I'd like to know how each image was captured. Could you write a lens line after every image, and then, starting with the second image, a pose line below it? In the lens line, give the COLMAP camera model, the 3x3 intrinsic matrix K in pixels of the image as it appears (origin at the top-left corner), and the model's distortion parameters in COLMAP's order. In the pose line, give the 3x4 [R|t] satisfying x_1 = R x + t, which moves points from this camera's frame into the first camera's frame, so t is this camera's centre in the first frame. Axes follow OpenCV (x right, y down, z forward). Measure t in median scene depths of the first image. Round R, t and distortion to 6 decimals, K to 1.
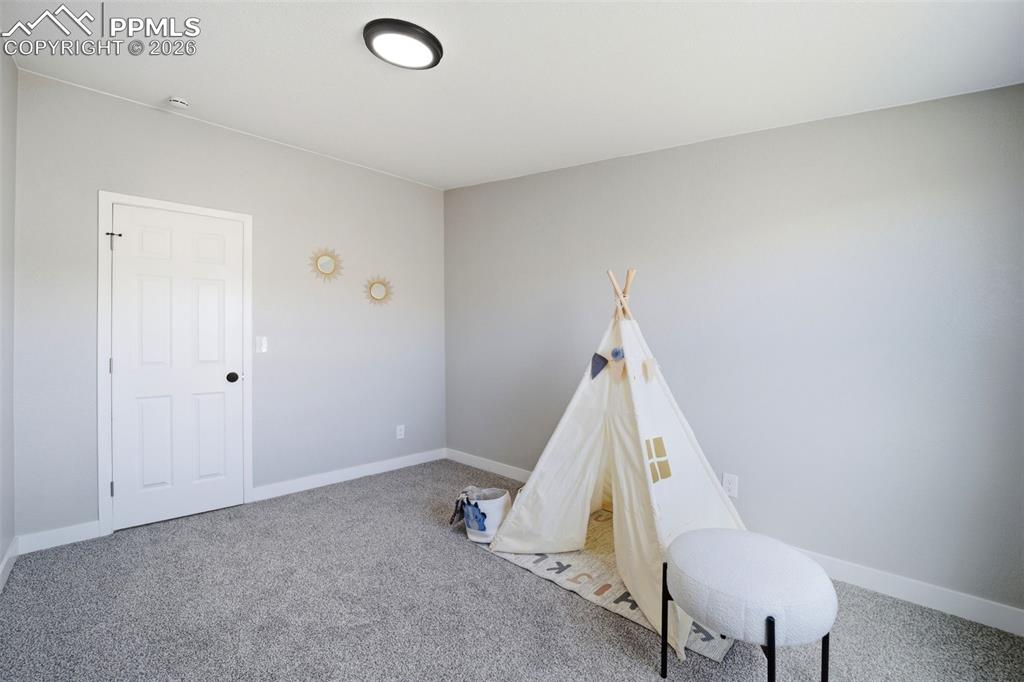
lens RADIAL K [[426.9, 0, 510.8], [0, 426.9, 341.4], [0, 0, 1]] dist [-0.024049, 0.001796]
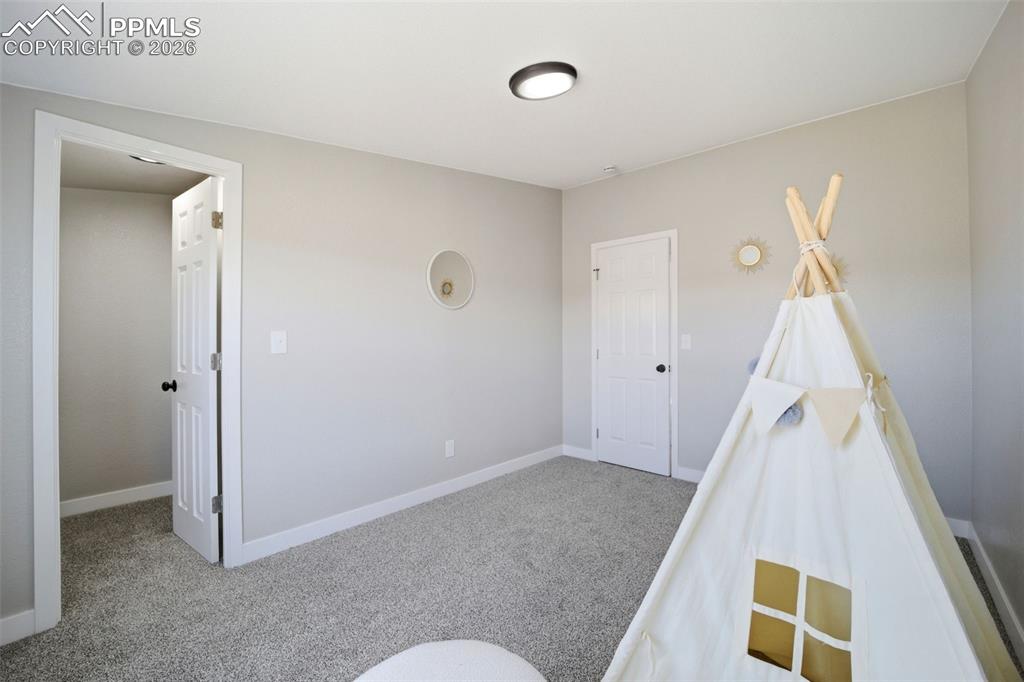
lens RADIAL K [[426.9, 0, 510.1], [0, 426.9, 340.3], [0, 0, 1]] dist [-0.024049, 0.001796]
pose [[0.076724, 0.009681, -0.997005, 0.565871], [0.004564, 0.999939, 0.010061, -0.010543], [0.997042, -0.005322, 0.076675, 0.517760]]
